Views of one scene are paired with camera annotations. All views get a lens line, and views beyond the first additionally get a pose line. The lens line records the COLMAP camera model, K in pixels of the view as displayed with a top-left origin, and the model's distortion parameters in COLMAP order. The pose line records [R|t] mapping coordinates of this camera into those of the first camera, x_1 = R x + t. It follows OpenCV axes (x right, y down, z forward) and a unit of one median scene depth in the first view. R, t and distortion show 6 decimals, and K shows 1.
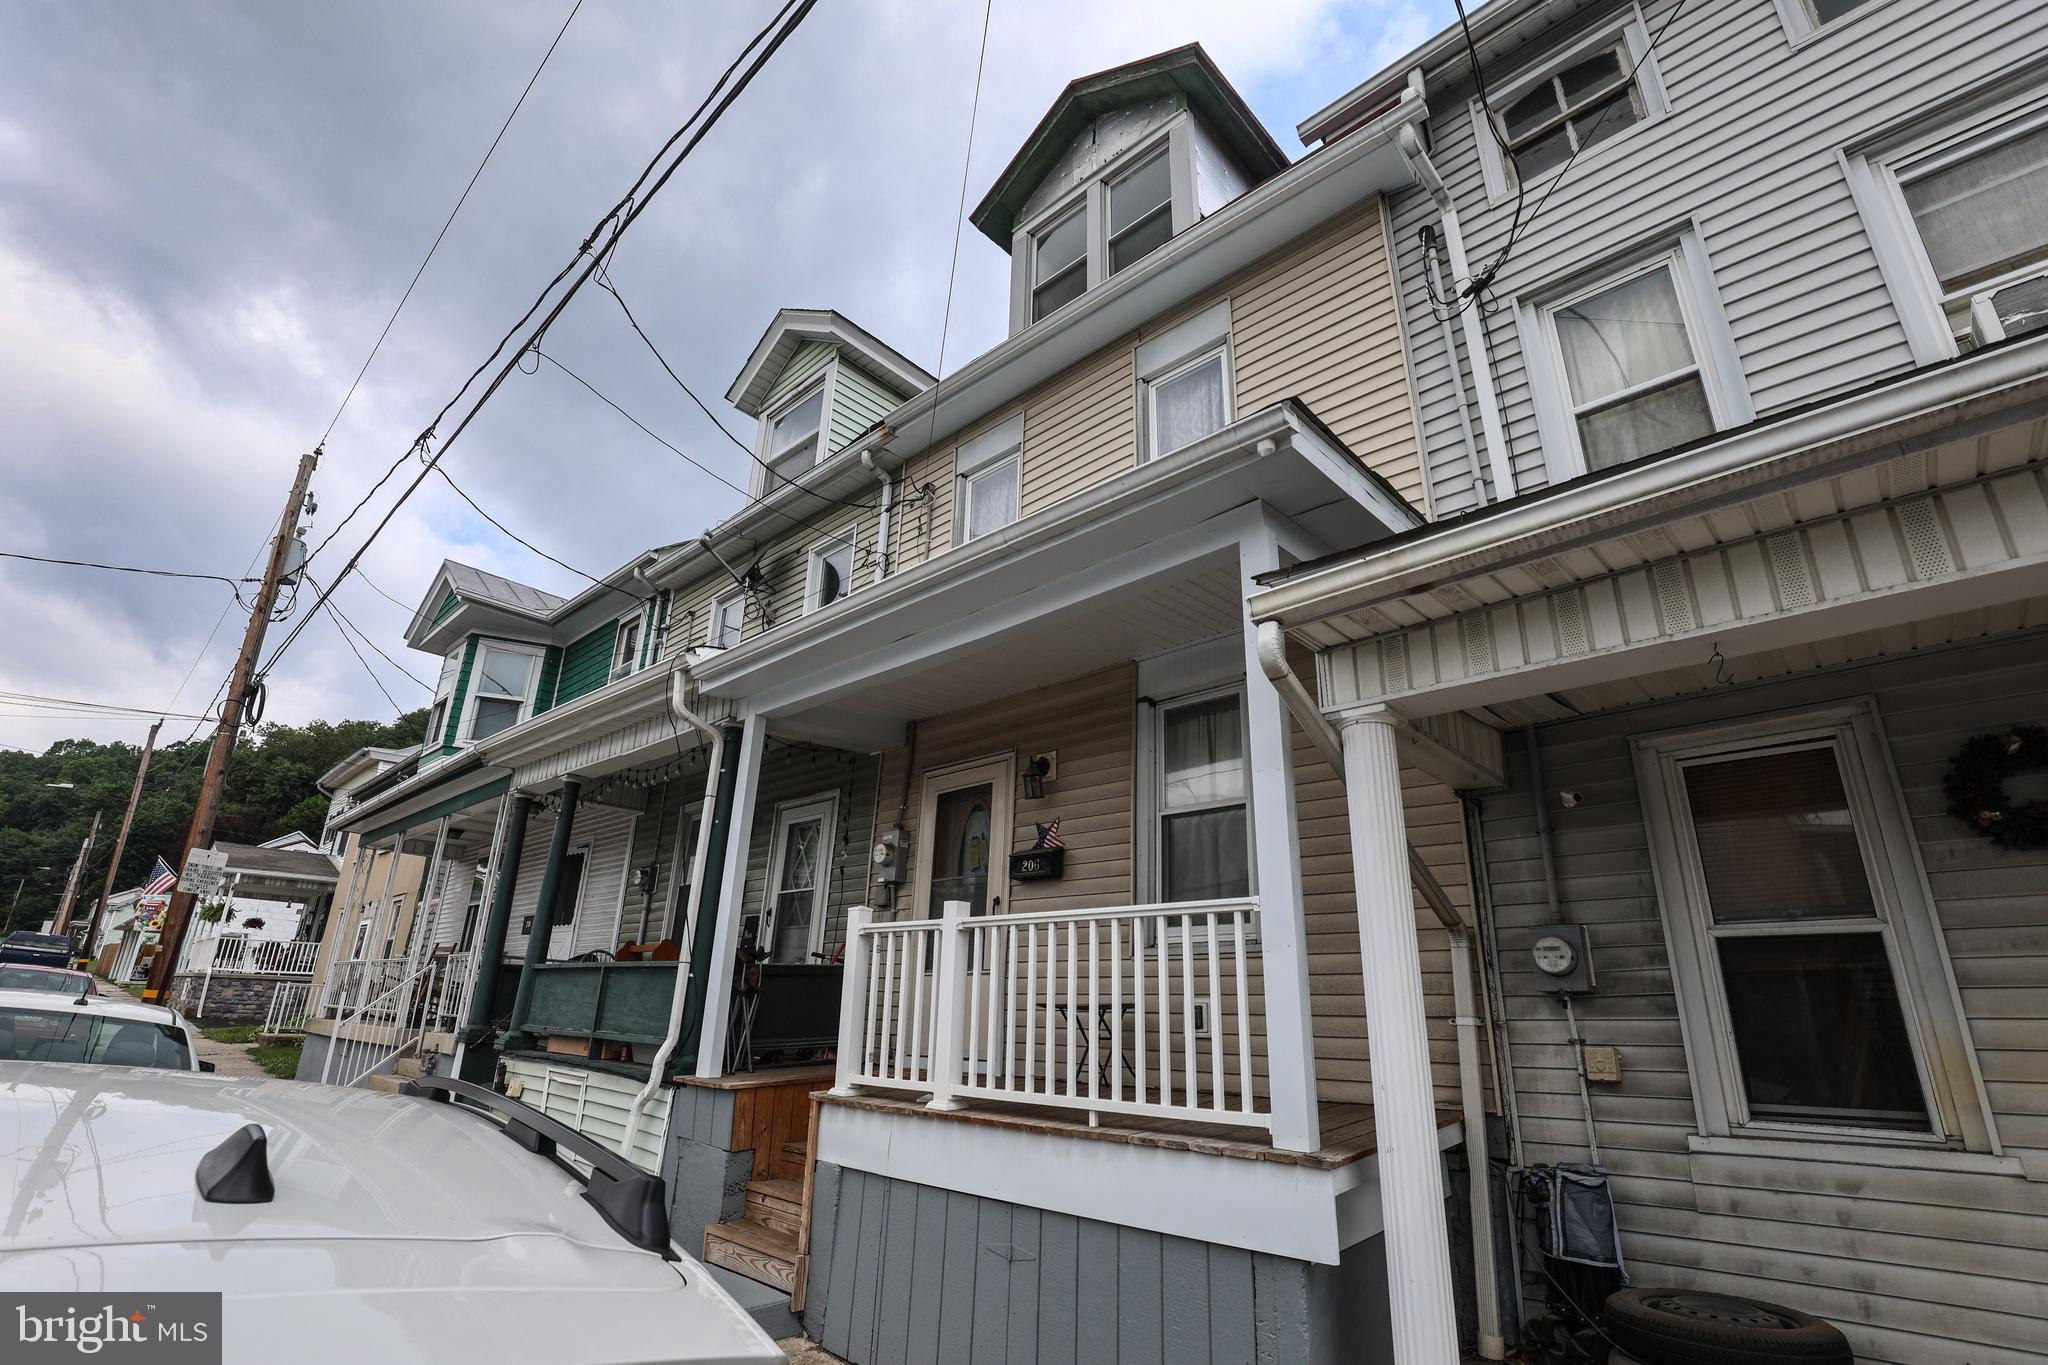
lens RADIAL K [[890.9, 0, 1024.0], [0, 890.9, 682.5], [0, 0, 1]] dist [-0.032834, 0.006918]
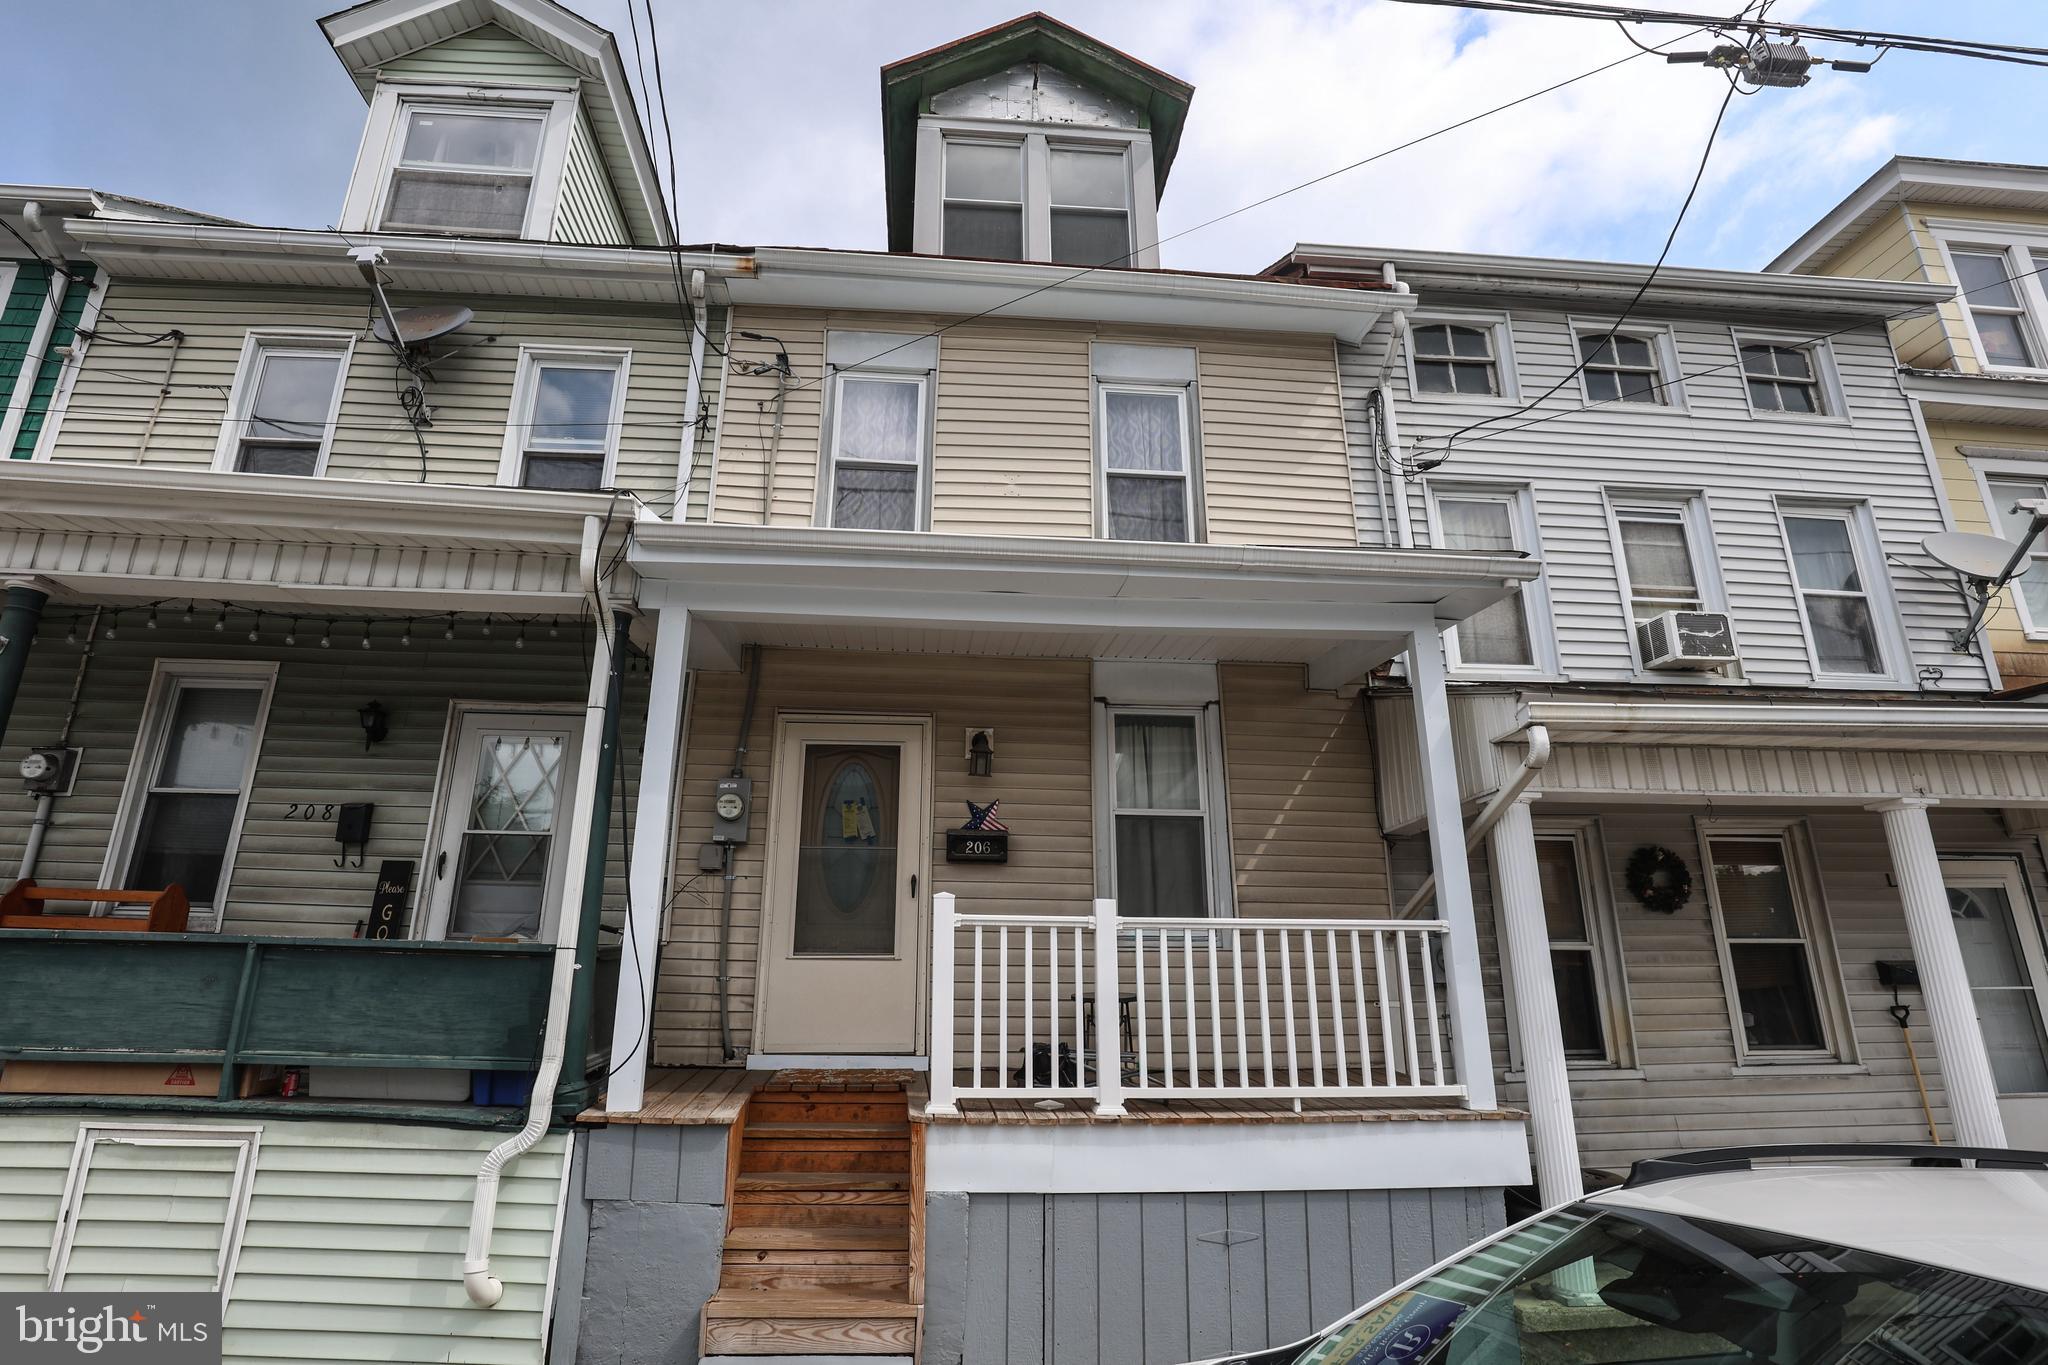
lens RADIAL K [[944.4, 0, 966.1], [0, 944.4, 672.9], [0, 0, 1]] dist [-0.035805, 0.006260]
pose [[0.701061, 0.197663, 0.685159, -0.894460], [-0.243818, 0.969352, -0.030174, 0.073743], [-0.670125, -0.145900, 0.727768, 0.382543]]
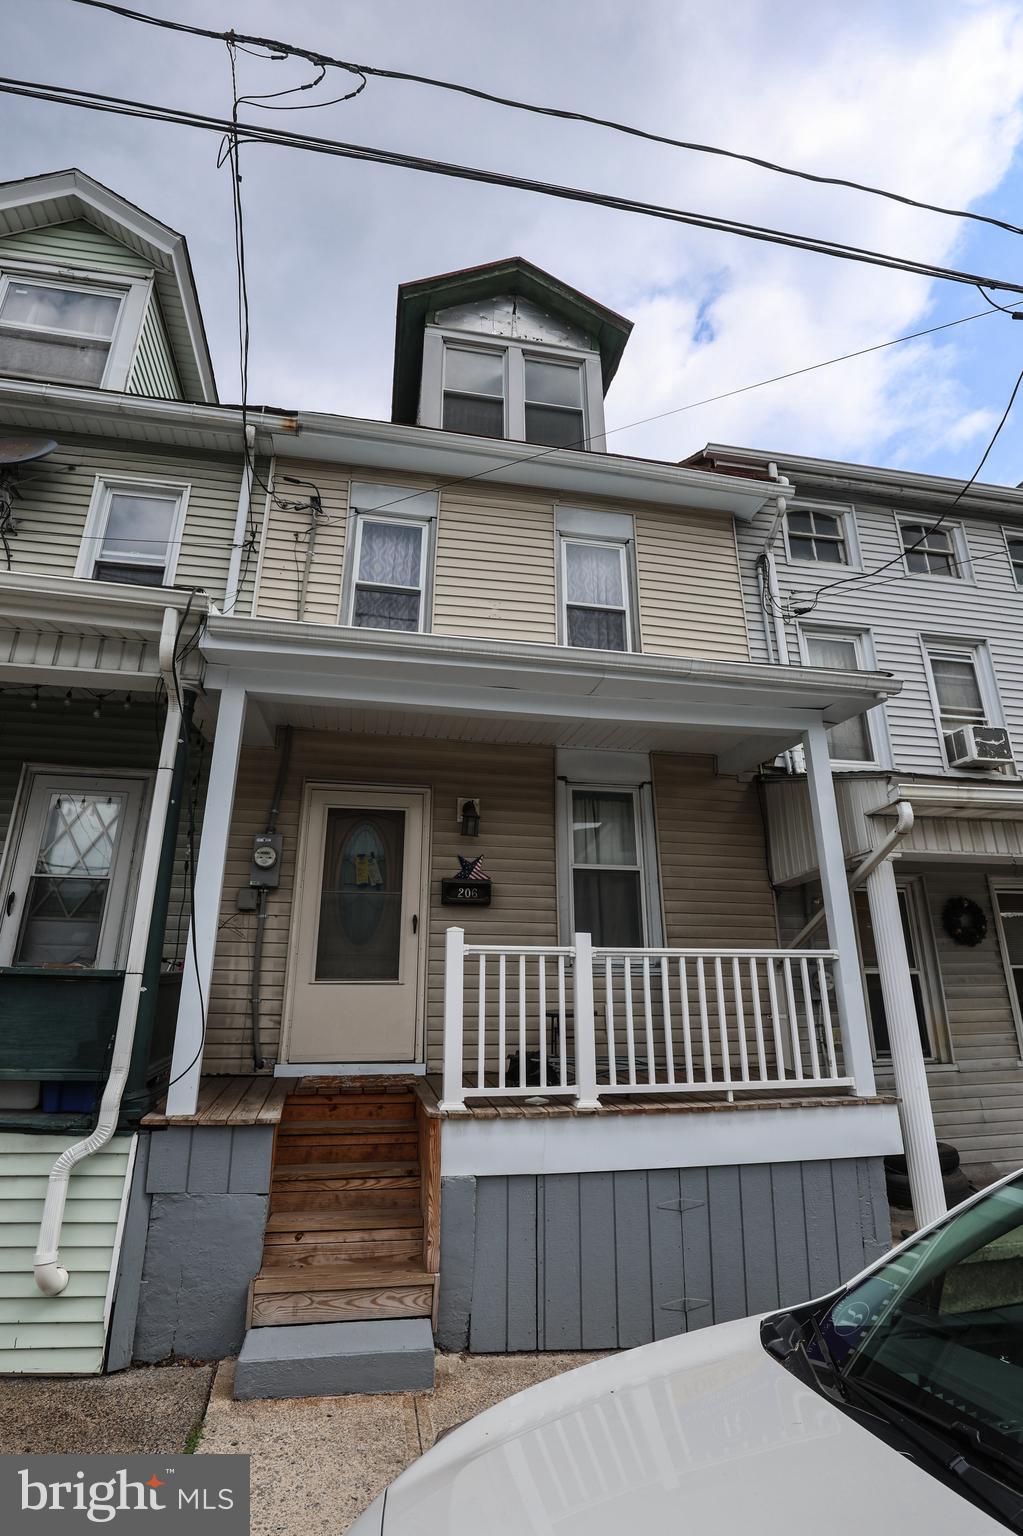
lens RADIAL K [[719.3, 0, 491.9], [0, 719.3, 737.9], [0, 0, 1]] dist [-0.036965, 0.007018]
pose [[0.610900, 0.247540, 0.752014, -0.914328], [-0.265942, 0.958832, -0.099579, 0.117449], [-0.745705, -0.139159, 0.651582, 0.477623]]
